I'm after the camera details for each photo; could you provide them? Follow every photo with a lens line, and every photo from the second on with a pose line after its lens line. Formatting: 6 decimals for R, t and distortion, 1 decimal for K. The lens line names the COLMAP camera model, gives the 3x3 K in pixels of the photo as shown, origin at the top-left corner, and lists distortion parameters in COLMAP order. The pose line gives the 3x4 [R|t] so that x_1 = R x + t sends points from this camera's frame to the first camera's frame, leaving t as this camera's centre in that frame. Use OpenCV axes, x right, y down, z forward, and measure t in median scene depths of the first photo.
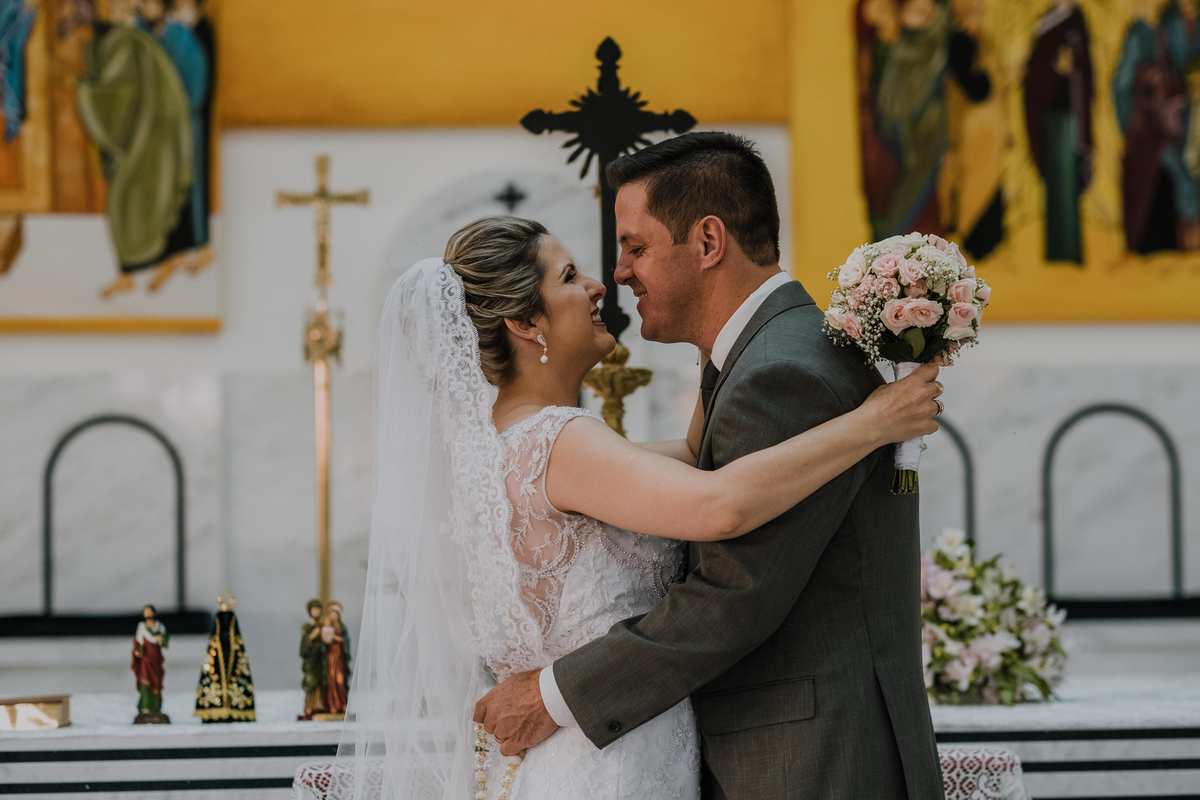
lens RADIAL K [[3056.6, 0, 601.1], [0, 3056.6, 405.8], [0, 0, 1]] dist [-0.008129, 0.000000]
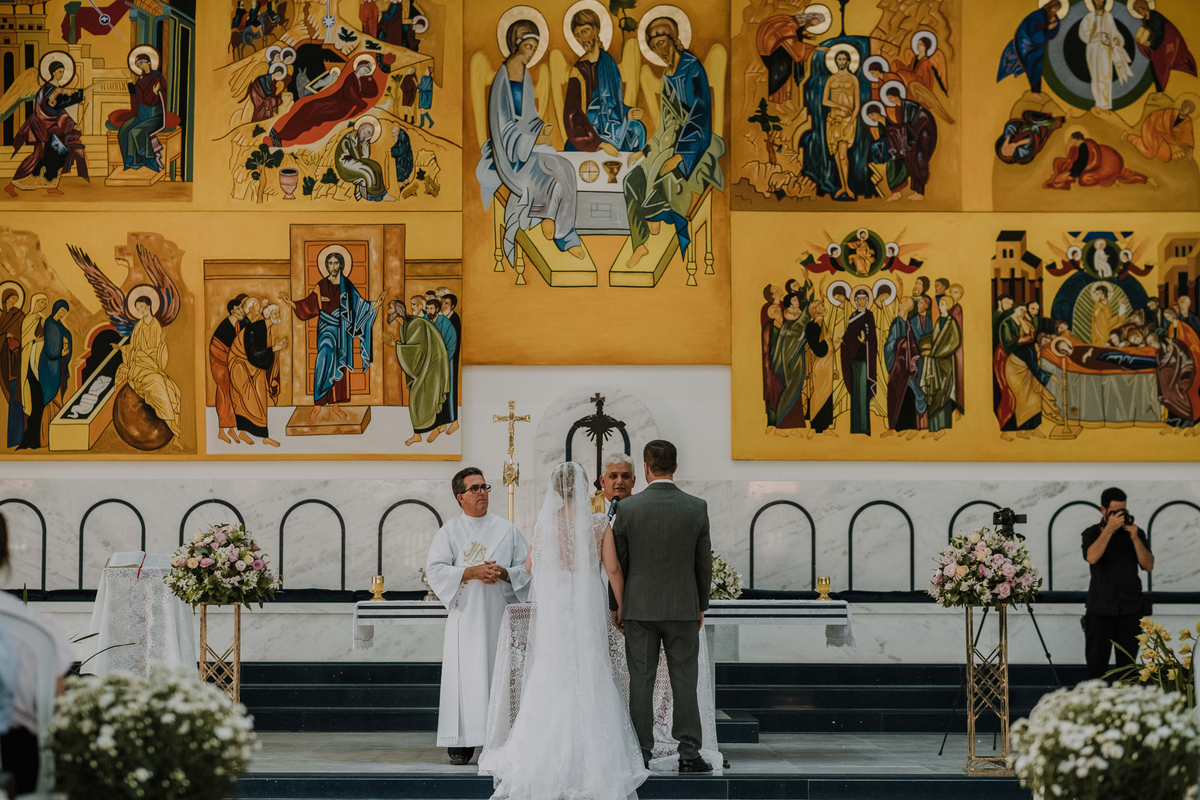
lens RADIAL K [[3056.6, 0, 599.9], [0, 3056.6, 399.4], [0, 0, 1]] dist [-0.008129, 0.000000]
pose [[0.998350, 0.011812, -0.056187, 0.091046], [-0.013015, 0.999693, -0.021097, -0.023407], [0.055921, 0.021793, 0.998197, -1.120636]]
